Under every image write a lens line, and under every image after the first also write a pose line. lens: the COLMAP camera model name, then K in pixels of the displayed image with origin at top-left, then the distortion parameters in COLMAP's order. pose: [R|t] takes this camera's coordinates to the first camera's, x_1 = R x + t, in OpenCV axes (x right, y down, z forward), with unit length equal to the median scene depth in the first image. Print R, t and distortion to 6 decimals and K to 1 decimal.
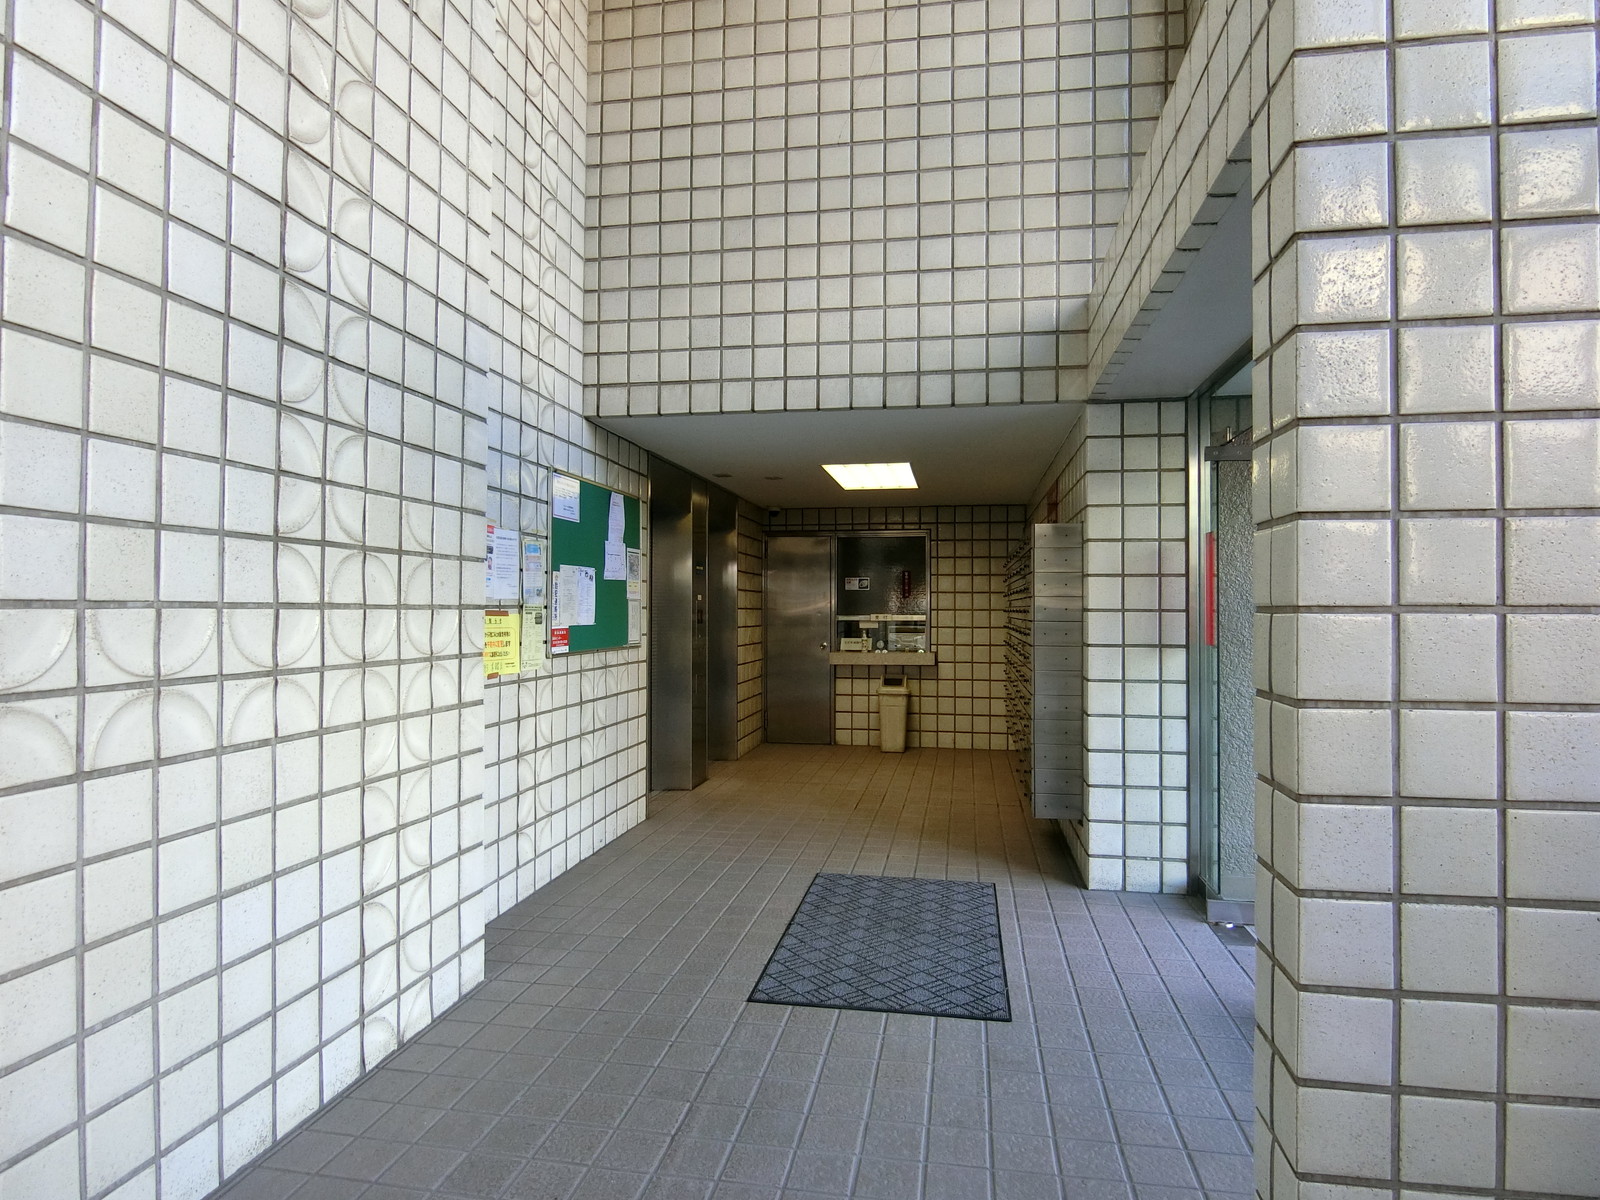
lens RADIAL K [[903.4, 0, 801.6], [0, 903.4, 600.9], [0, 0, 1]] dist [-0.006856, -0.000948]
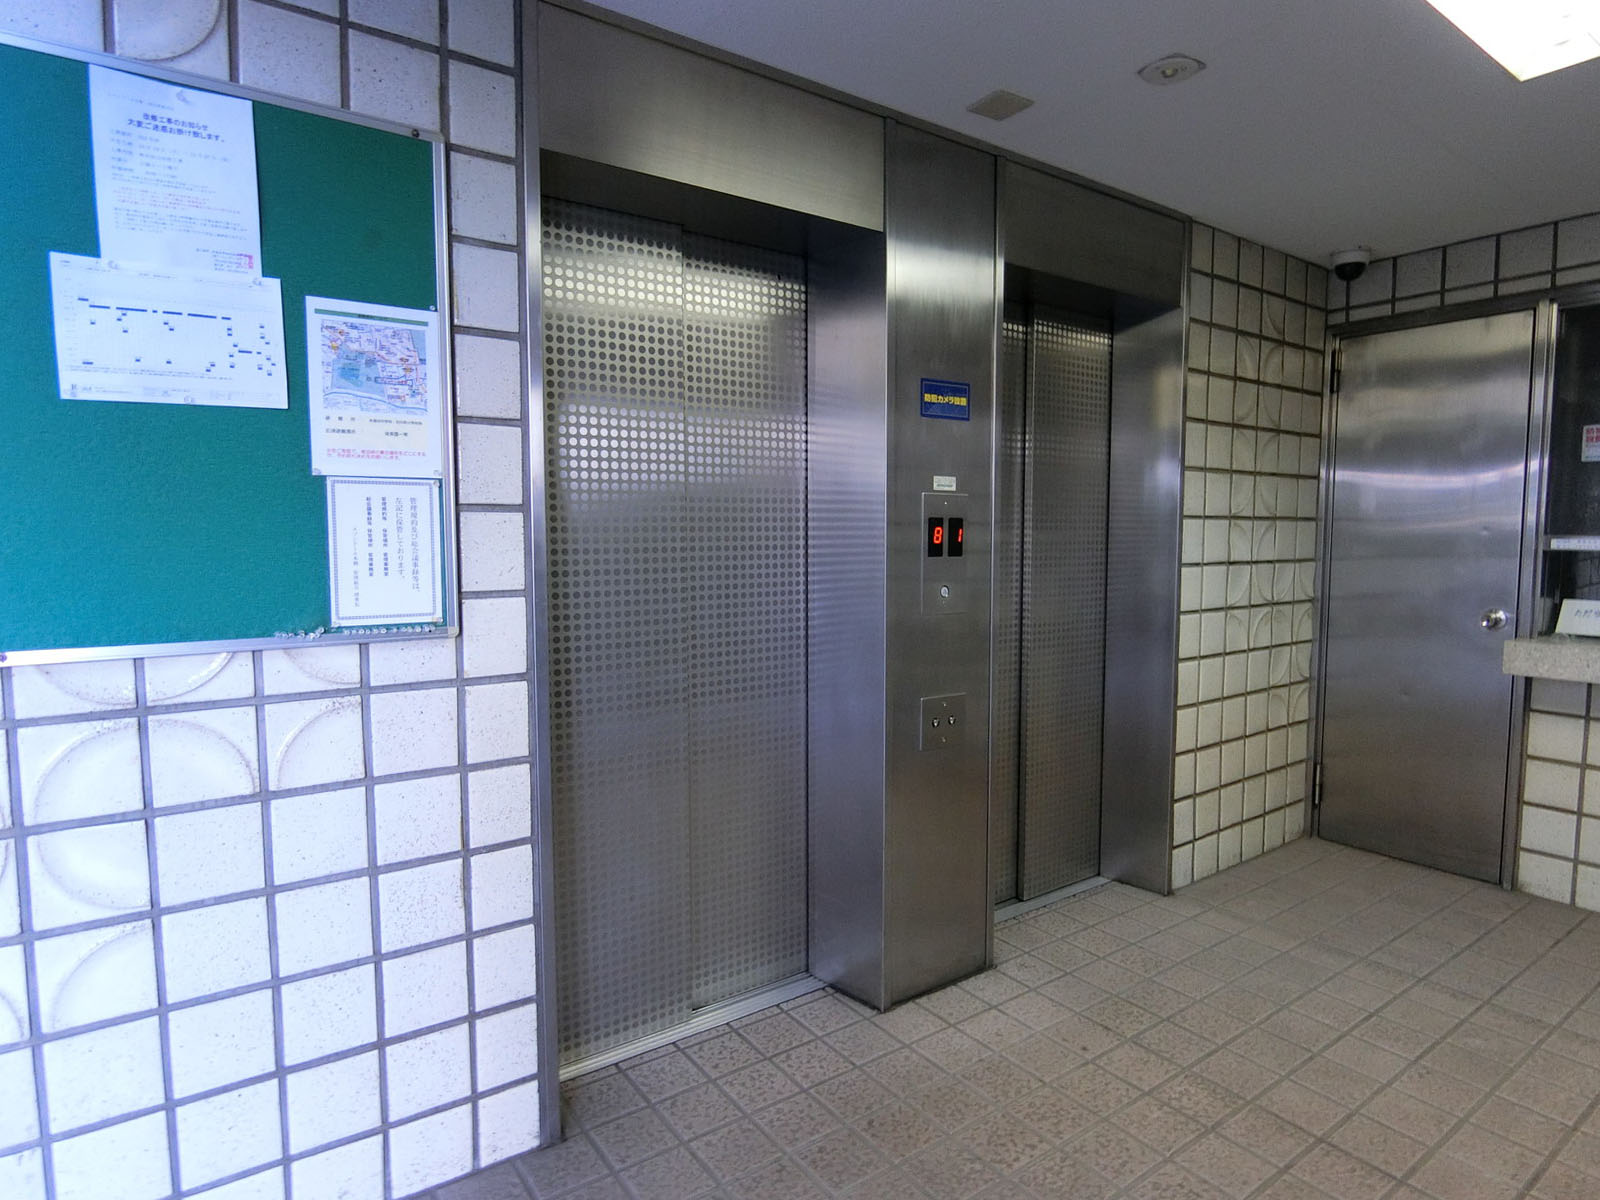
lens RADIAL K [[903.4, 0, 803.1], [0, 903.4, 602.3], [0, 0, 1]] dist [-0.006856, -0.000948]
pose [[0.720679, 0.055369, -0.691054, 0.074577], [0.007395, 0.996135, 0.087525, 0.009158], [0.693229, -0.068188, 0.717484, 0.548843]]
